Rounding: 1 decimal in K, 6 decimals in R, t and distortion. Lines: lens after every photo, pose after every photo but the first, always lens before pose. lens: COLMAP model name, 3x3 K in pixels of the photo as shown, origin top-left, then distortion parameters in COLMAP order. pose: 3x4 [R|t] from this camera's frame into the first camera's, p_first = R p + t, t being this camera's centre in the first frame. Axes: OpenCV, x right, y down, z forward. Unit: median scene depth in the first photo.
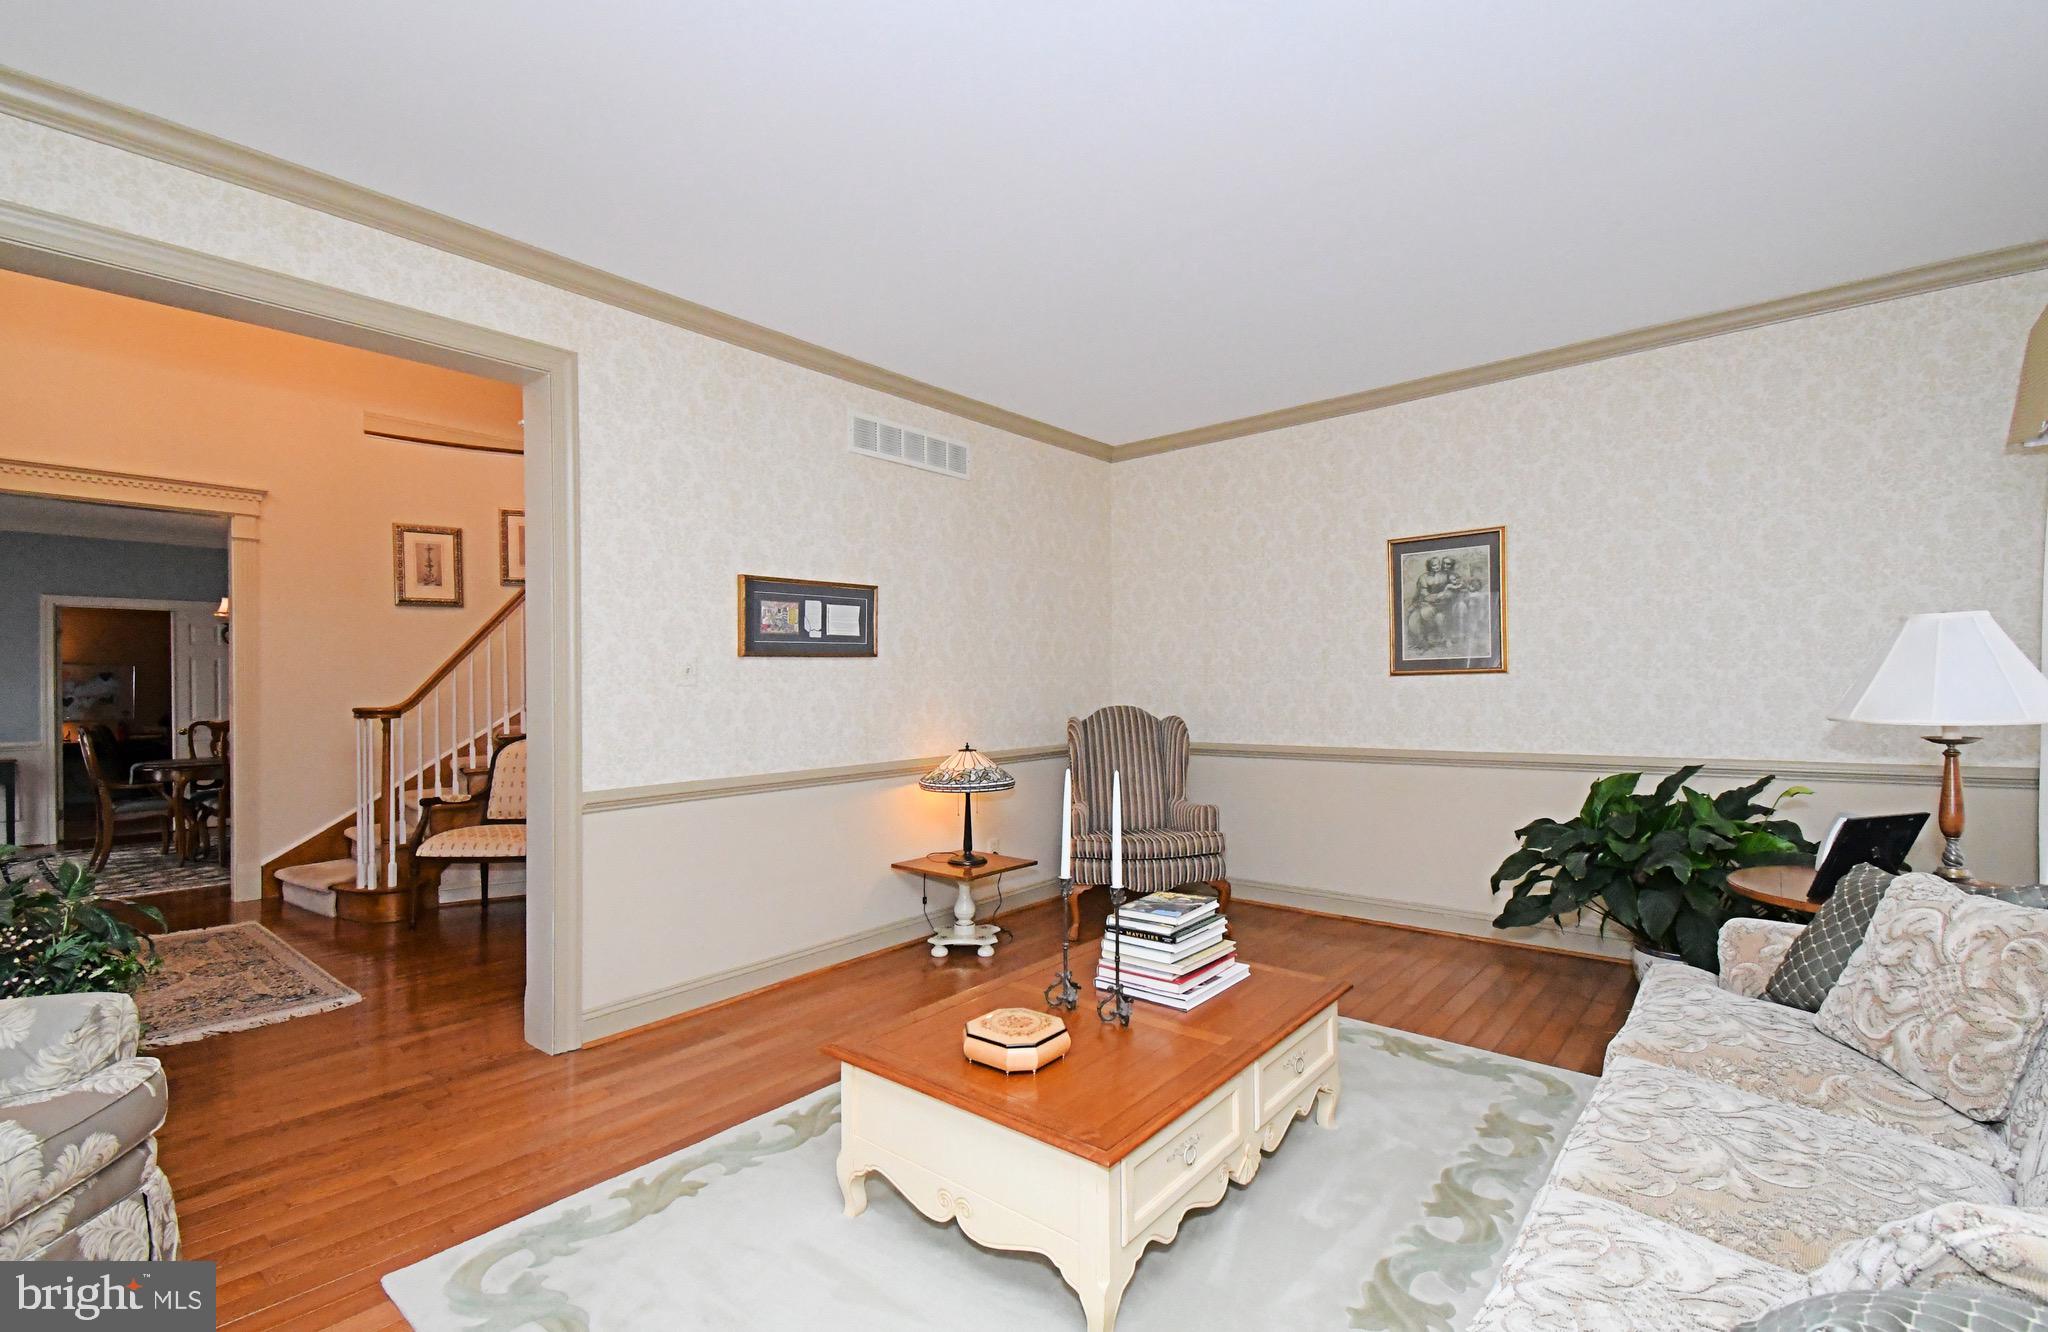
lens RADIAL K [[908.4, 0, 1028.4], [0, 908.4, 661.5], [0, 0, 1]] dist [0.005208, -0.001909]
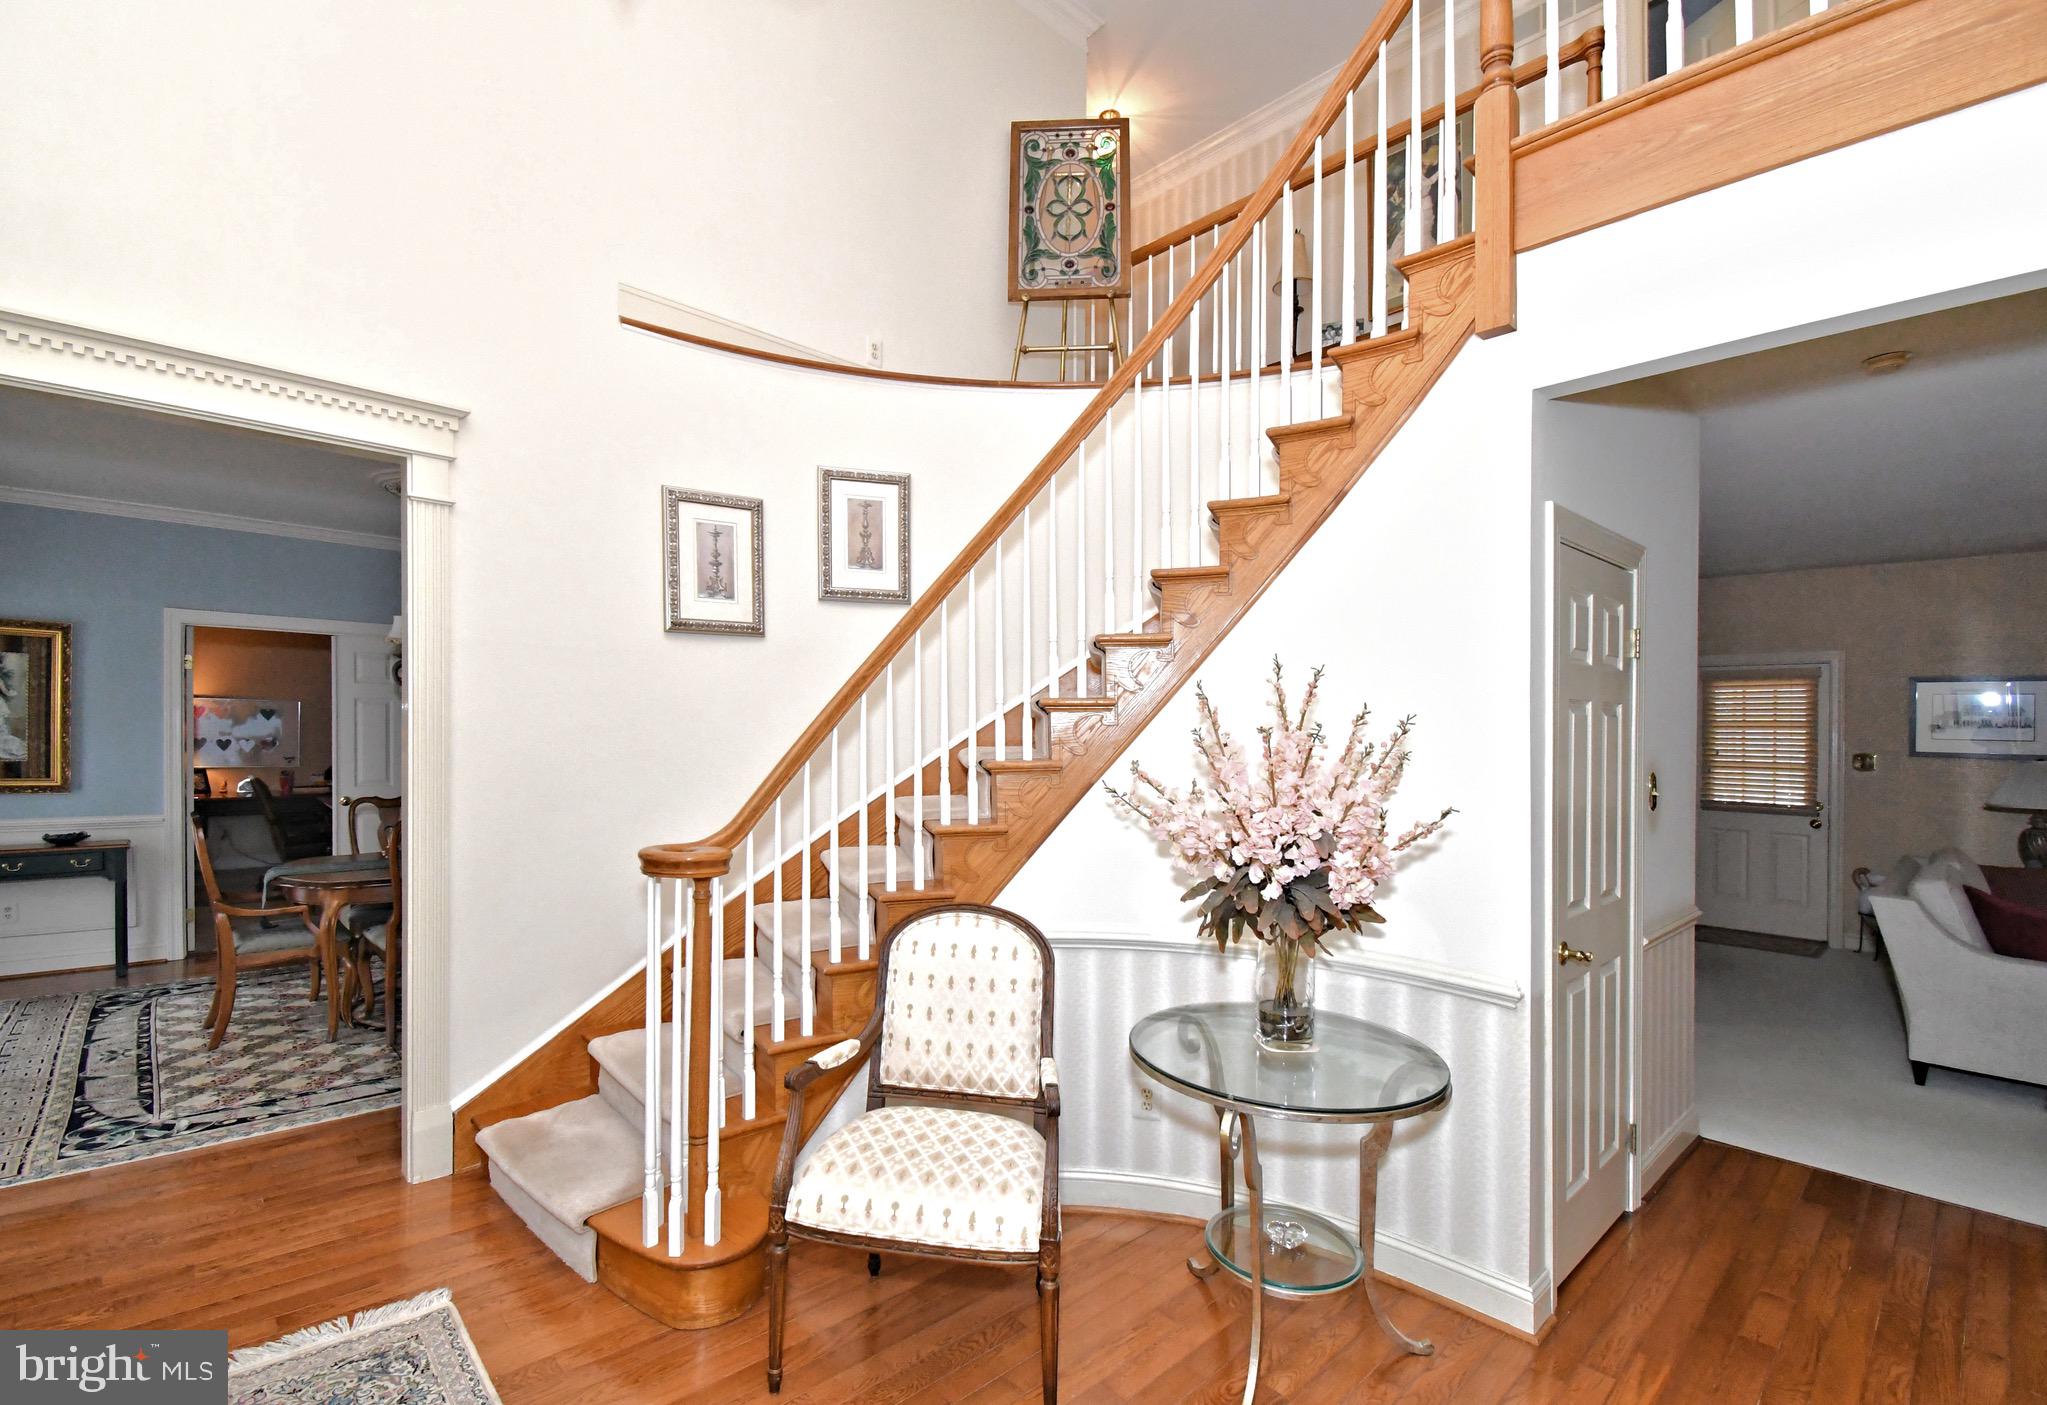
lens RADIAL K [[930.5, 0, 1018.8], [0, 930.5, 724.5], [0, 0, 1]] dist [0.007269, -0.000932]
pose [[0.989841, 0.029051, -0.139180, -0.376027], [-0.024945, 0.999203, 0.031150, -0.026092], [0.139974, -0.027361, 0.989777, 0.432719]]
